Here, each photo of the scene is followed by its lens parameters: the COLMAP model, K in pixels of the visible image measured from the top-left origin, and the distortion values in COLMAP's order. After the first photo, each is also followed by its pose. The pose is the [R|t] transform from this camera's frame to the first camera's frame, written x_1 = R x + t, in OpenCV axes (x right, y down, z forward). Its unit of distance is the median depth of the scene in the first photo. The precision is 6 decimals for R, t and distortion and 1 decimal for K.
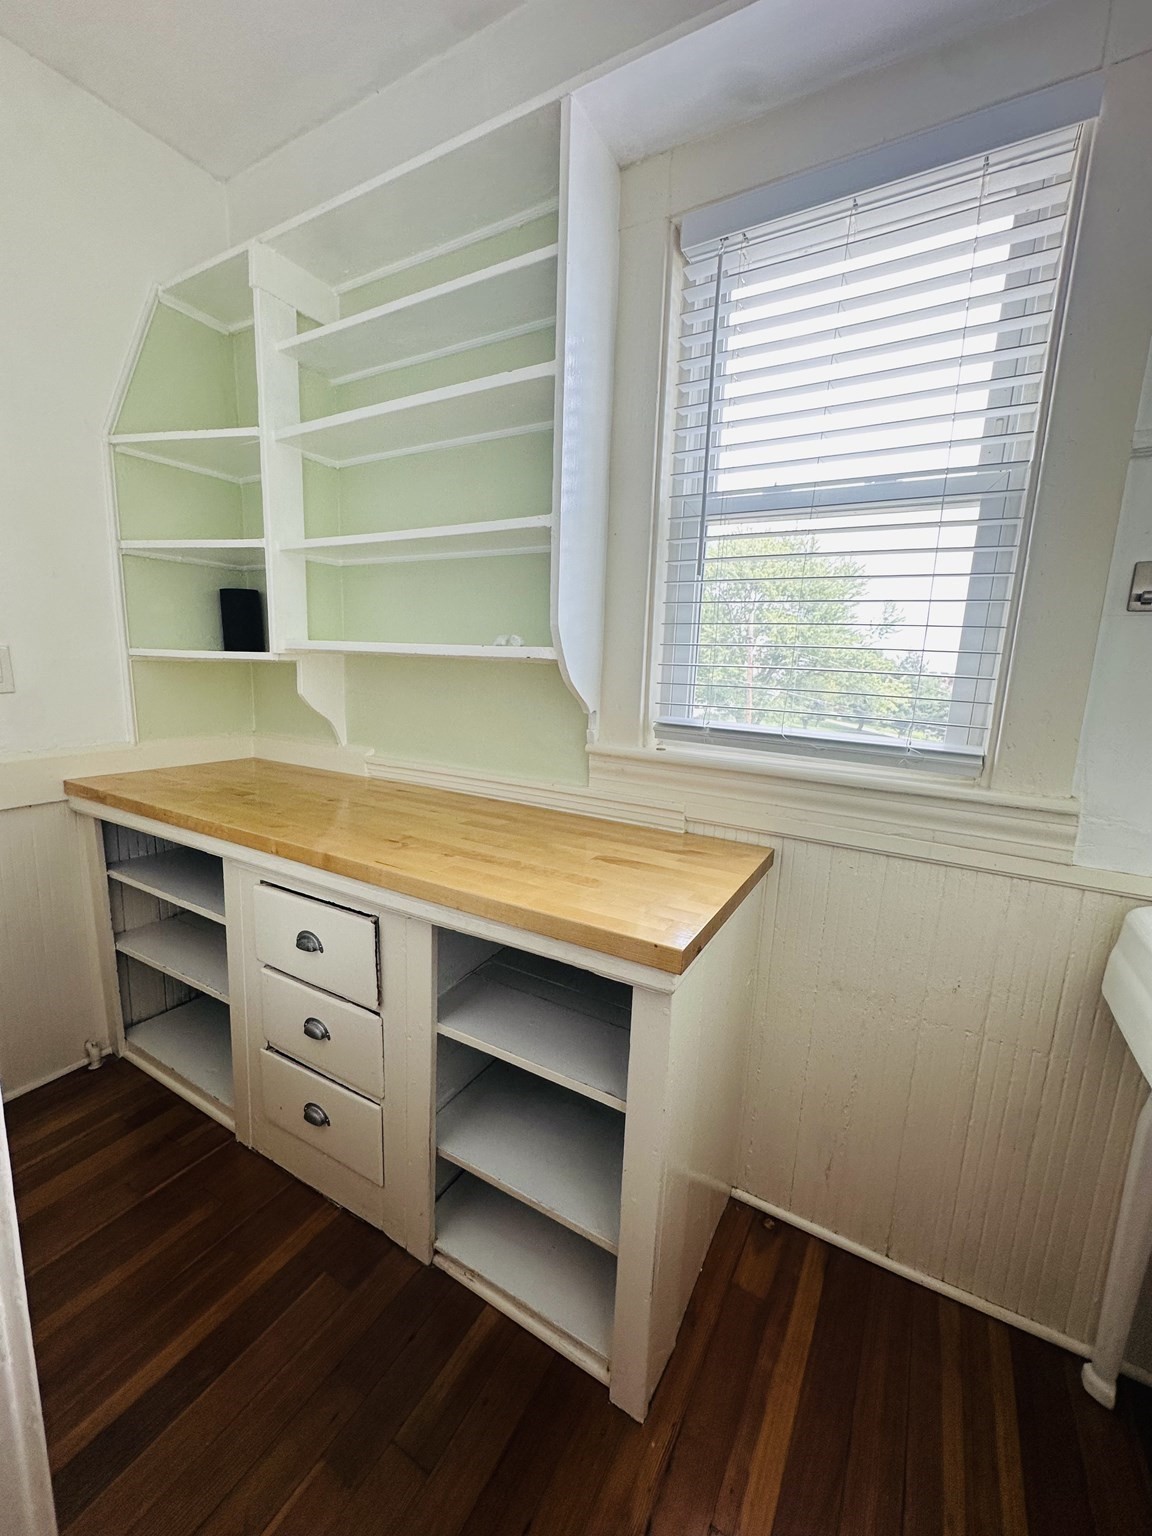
lens RADIAL K [[614.9, 0, 576.6], [0, 614.9, 768.8], [0, 0, 1]] dist [-0.002810, 0.001104]
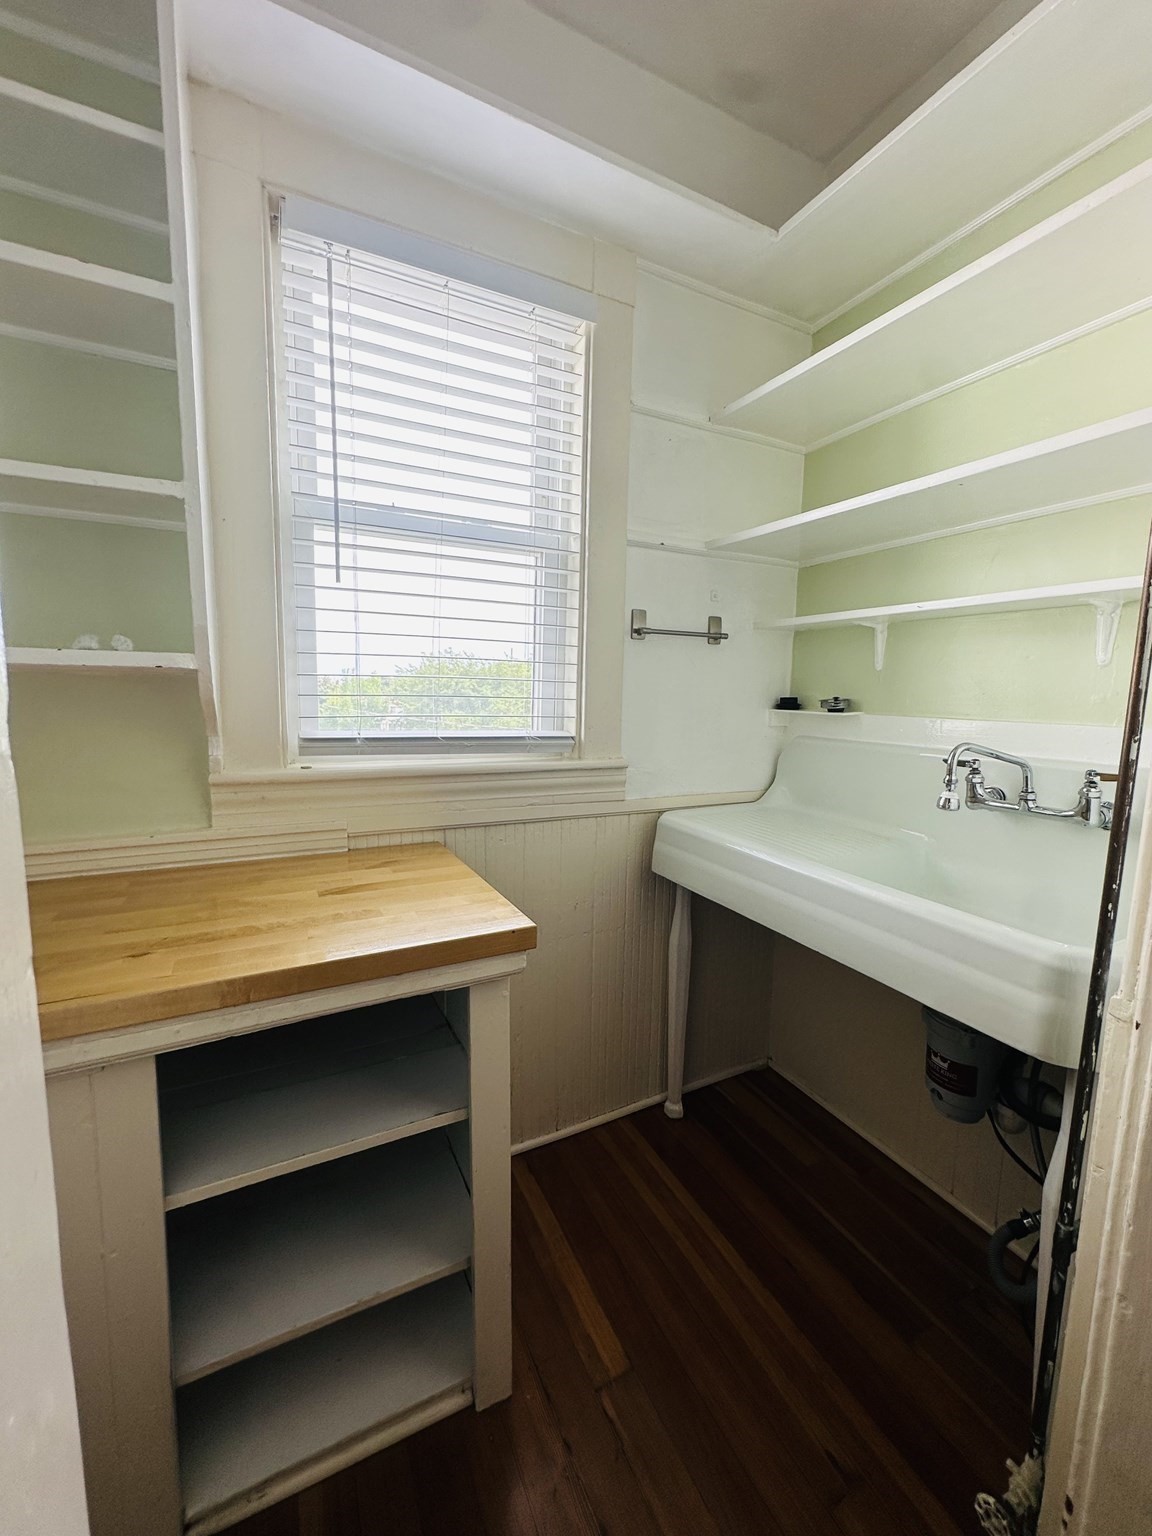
lens RADIAL K [[614.9, 0, 576.1], [0, 614.9, 767.9], [0, 0, 1]] dist [-0.002810, 0.001104]
pose [[0.546966, -0.135132, 0.826177, -0.472534], [0.147114, 0.987044, 0.064048, -0.036524], [-0.824127, 0.086510, 0.559759, 0.194016]]
